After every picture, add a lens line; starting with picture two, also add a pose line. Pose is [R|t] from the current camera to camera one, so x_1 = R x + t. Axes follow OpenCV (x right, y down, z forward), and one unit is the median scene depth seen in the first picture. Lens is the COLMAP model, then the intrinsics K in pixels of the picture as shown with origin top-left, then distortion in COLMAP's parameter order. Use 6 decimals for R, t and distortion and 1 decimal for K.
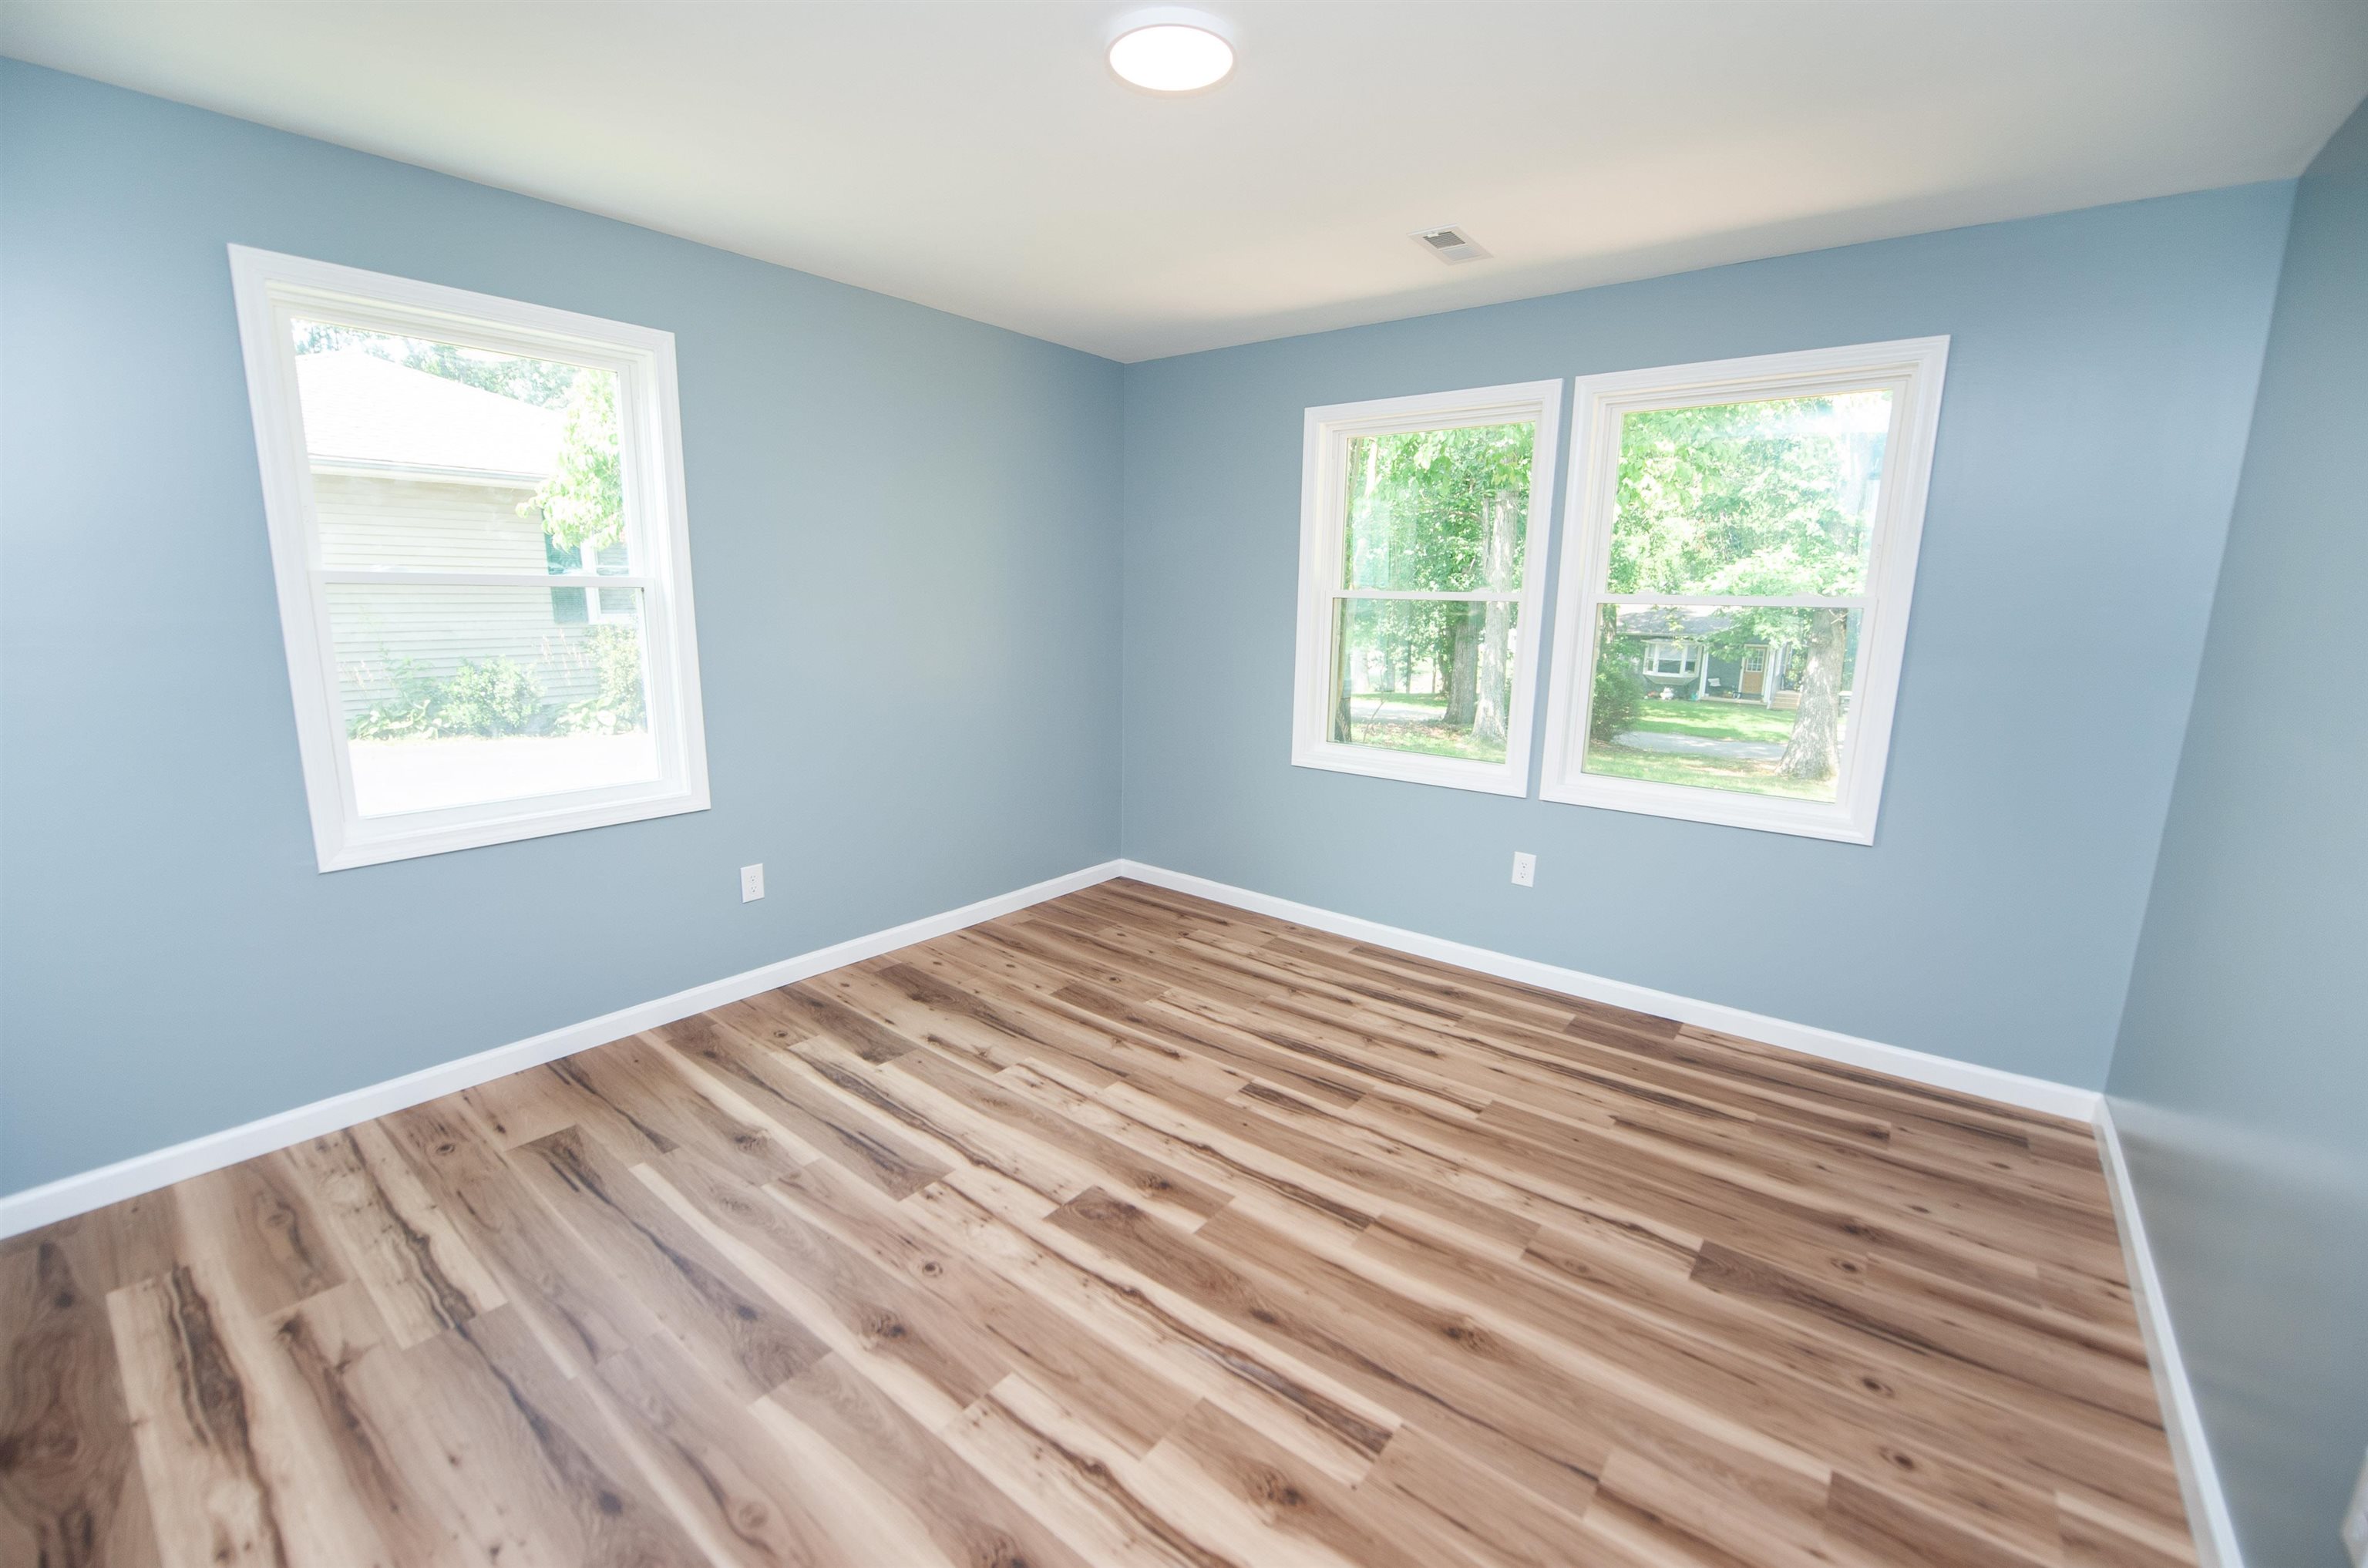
lens RADIAL K [[967.9, 0, 1189.8], [0, 967.9, 789.8], [0, 0, 1]] dist [-0.016912, -0.000394]
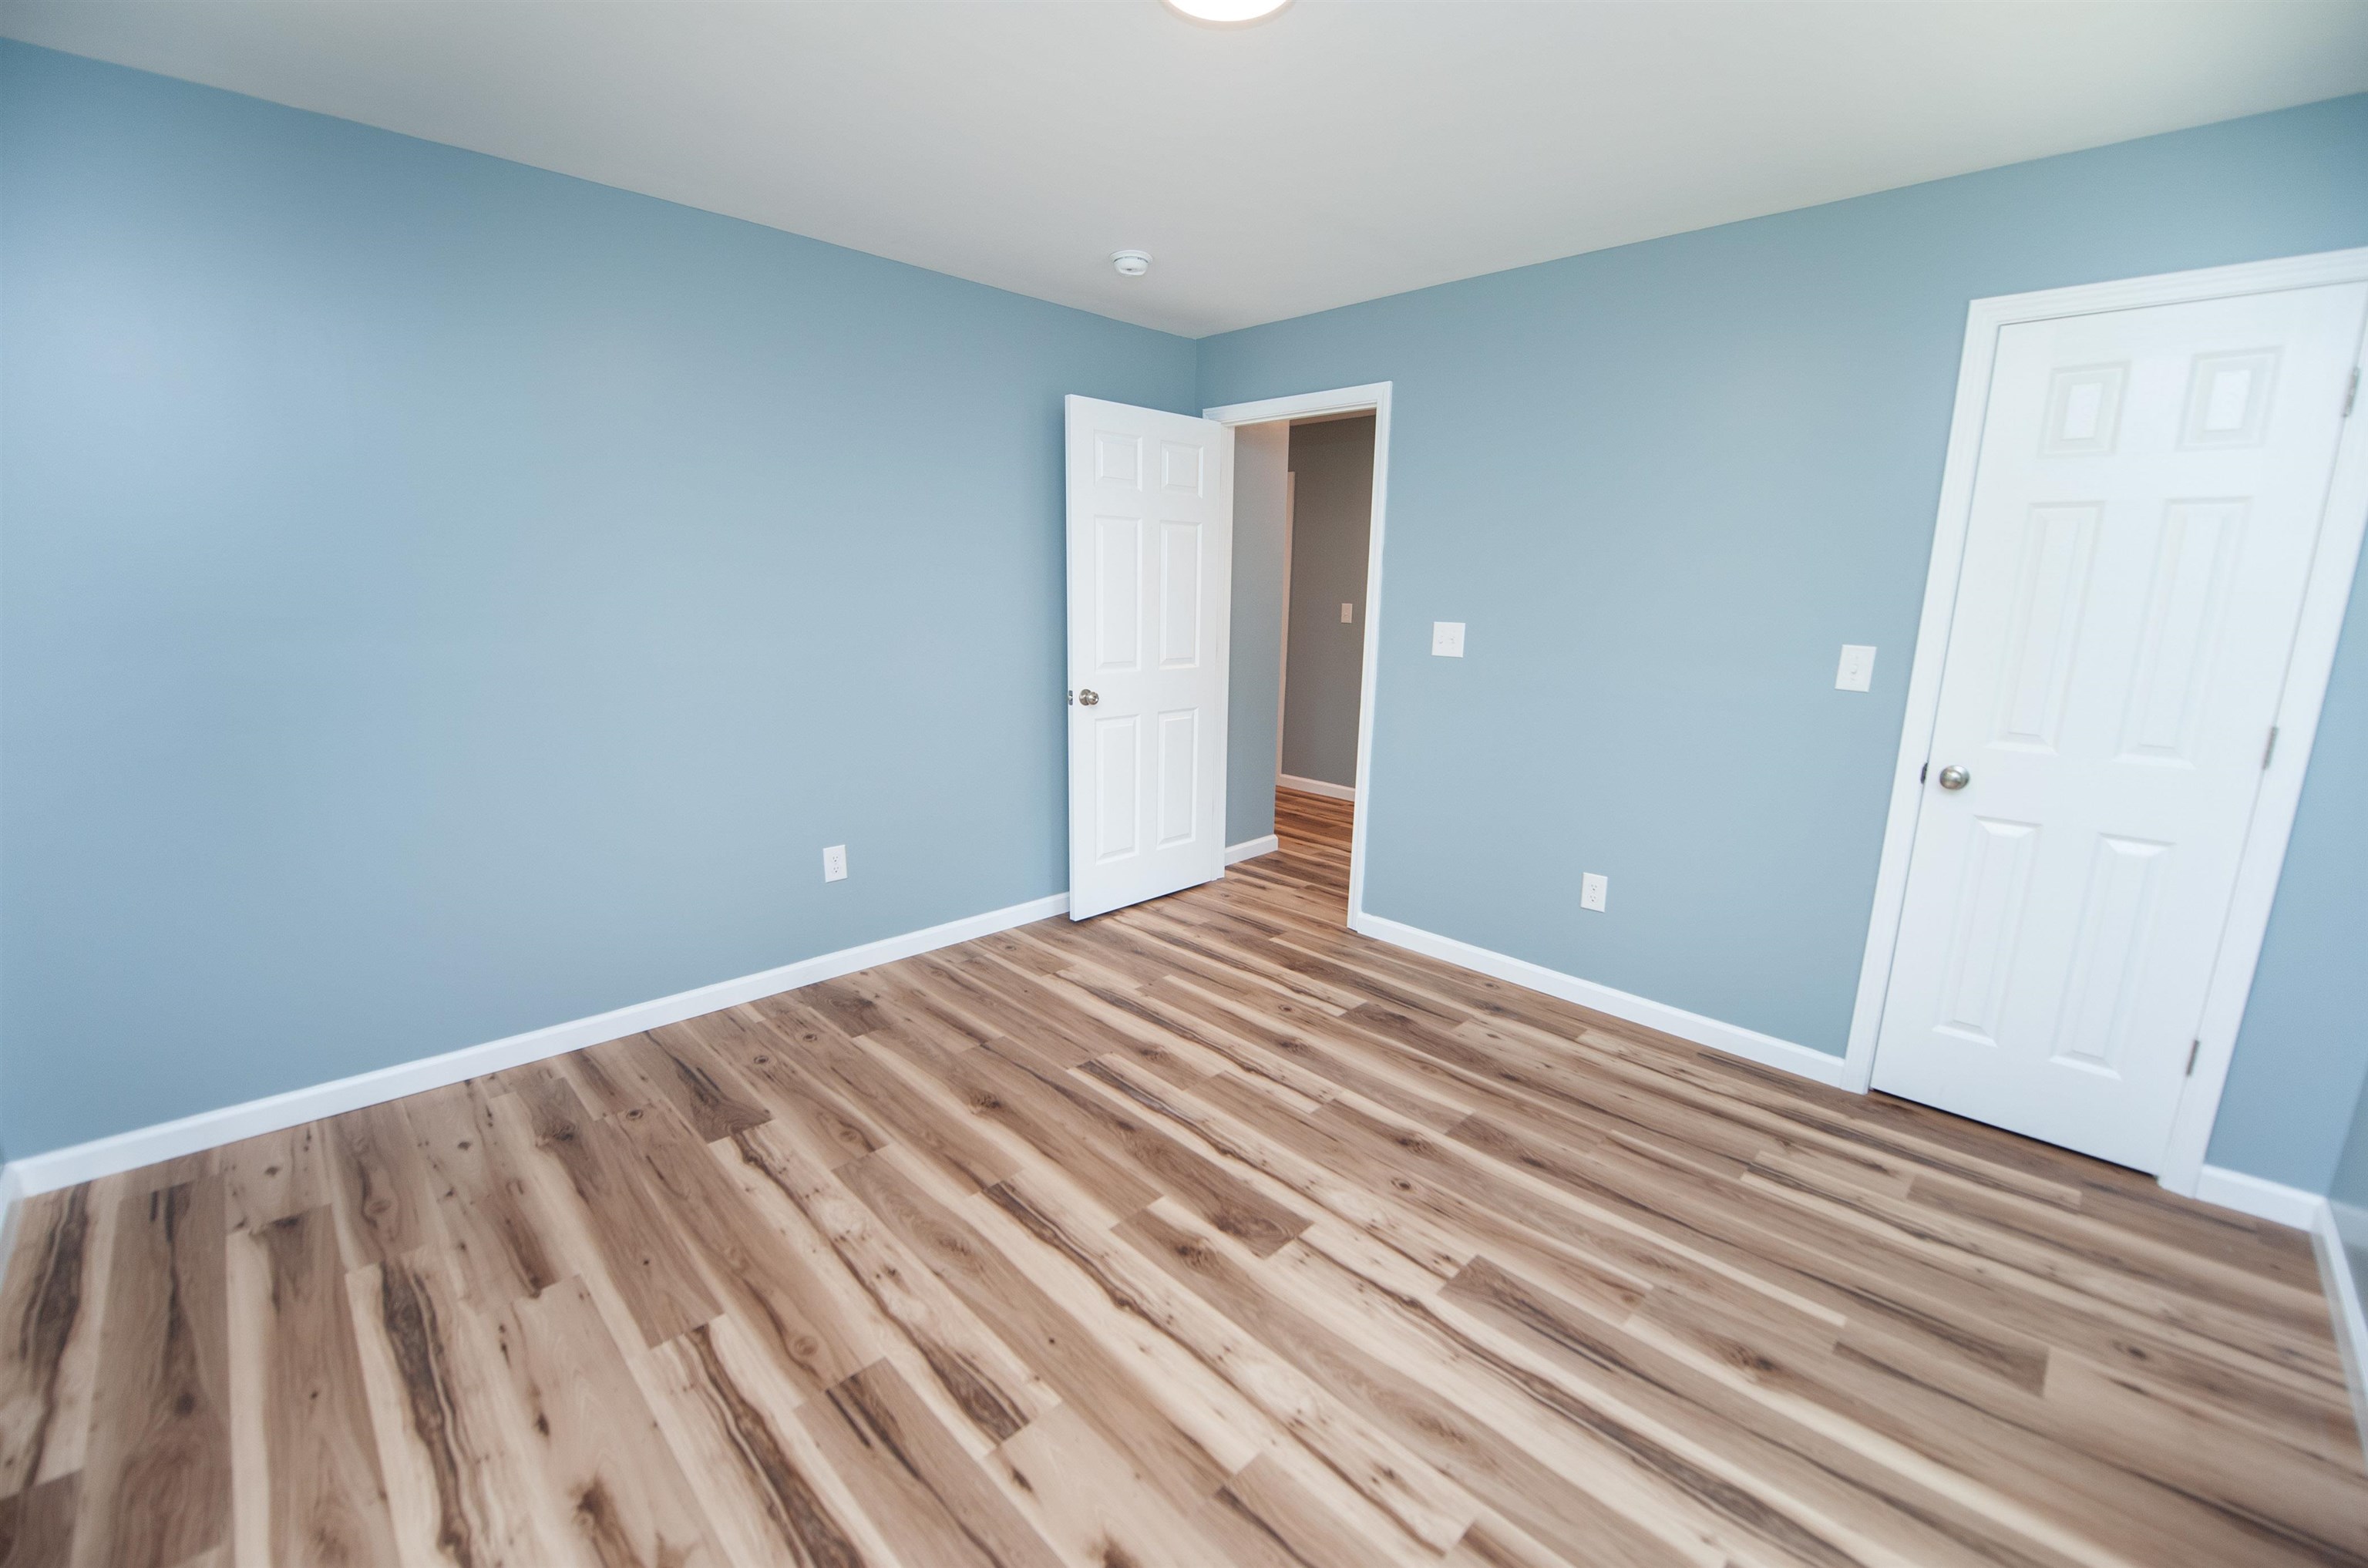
lens RADIAL K [[967.9, 0, 1189.8], [0, 967.9, 789.8], [0, 0, 1]] dist [-0.016912, -0.000394]
pose [[-0.992100, -0.058742, 0.110849, -0.112209], [-0.009505, 0.916256, 0.400480, -0.348762], [-0.125091, 0.396263, -0.909576, 1.752854]]
